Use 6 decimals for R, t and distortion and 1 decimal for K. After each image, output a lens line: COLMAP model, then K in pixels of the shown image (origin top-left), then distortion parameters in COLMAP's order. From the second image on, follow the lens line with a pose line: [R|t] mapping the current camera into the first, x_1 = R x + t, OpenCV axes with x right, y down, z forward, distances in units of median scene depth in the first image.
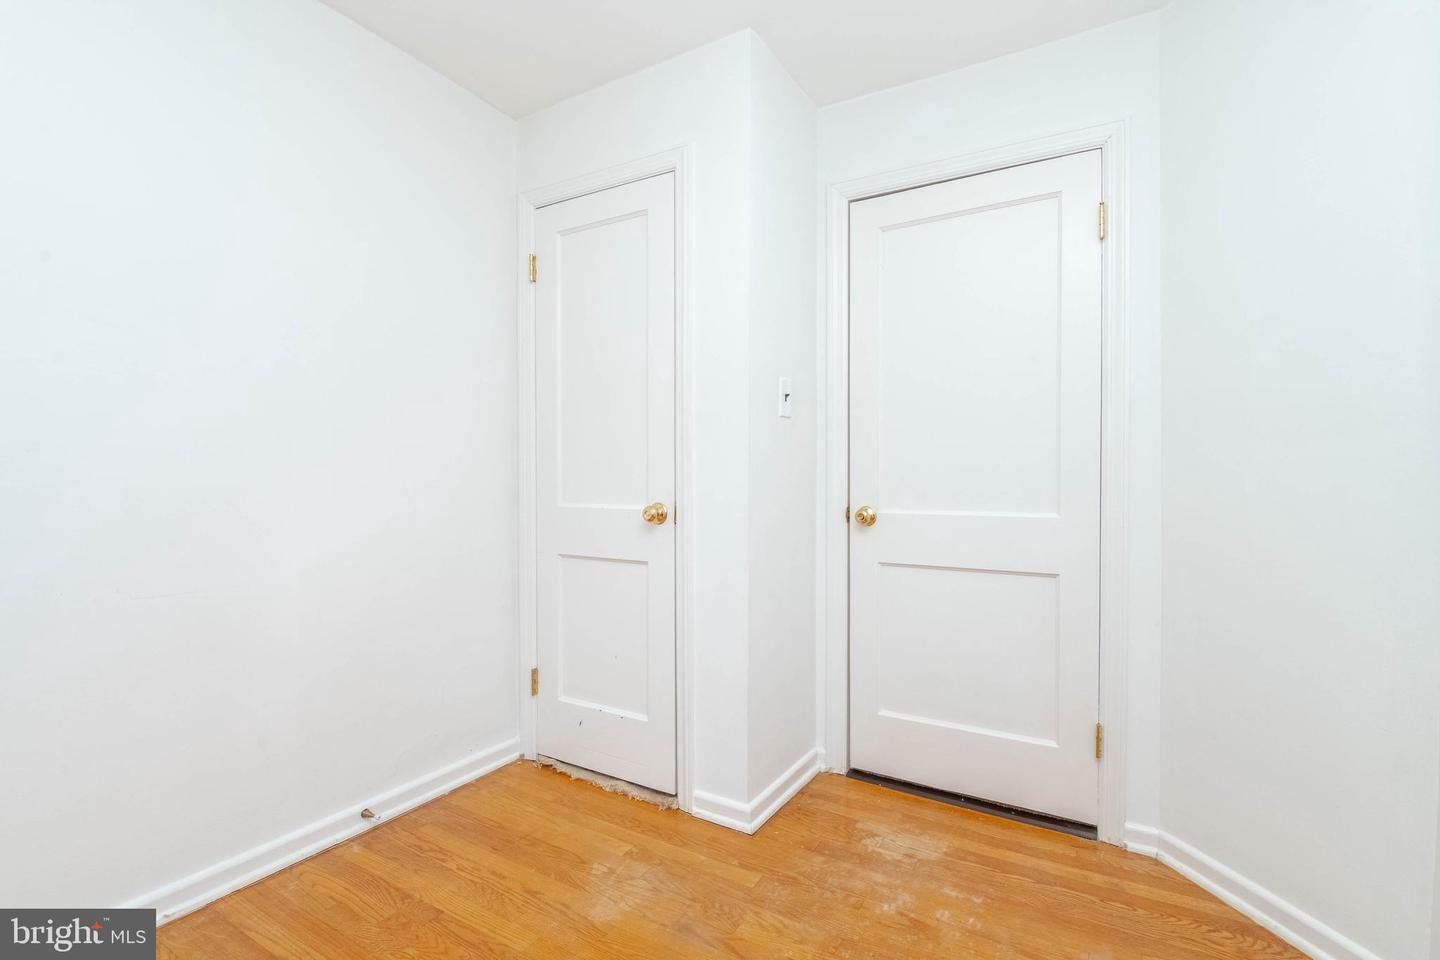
lens RADIAL K [[654.2, 0, 722.1], [0, 654.2, 479.2], [0, 0, 1]] dist [-0.005063, -0.002686]
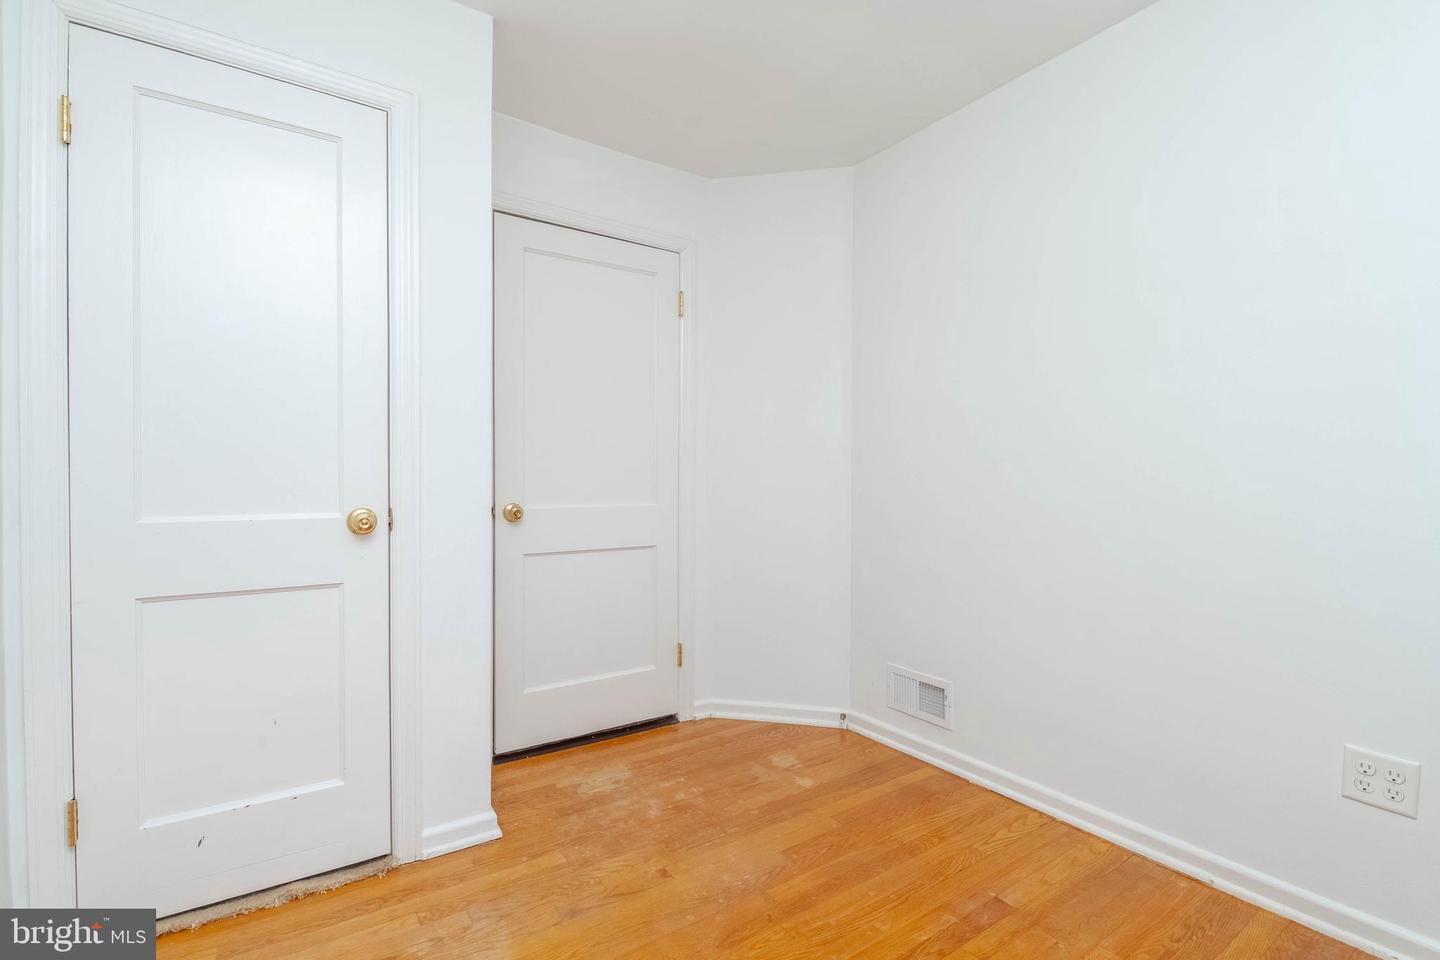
lens RADIAL K [[654.2, 0, 725.9], [0, 654.2, 479.8], [0, 0, 1]] dist [-0.005063, -0.002686]
pose [[0.423884, -0.005142, 0.905702, -0.718314], [0.001189, 0.999986, 0.005121, -0.002376], [-0.905715, -0.001094, 0.423885, 0.278286]]
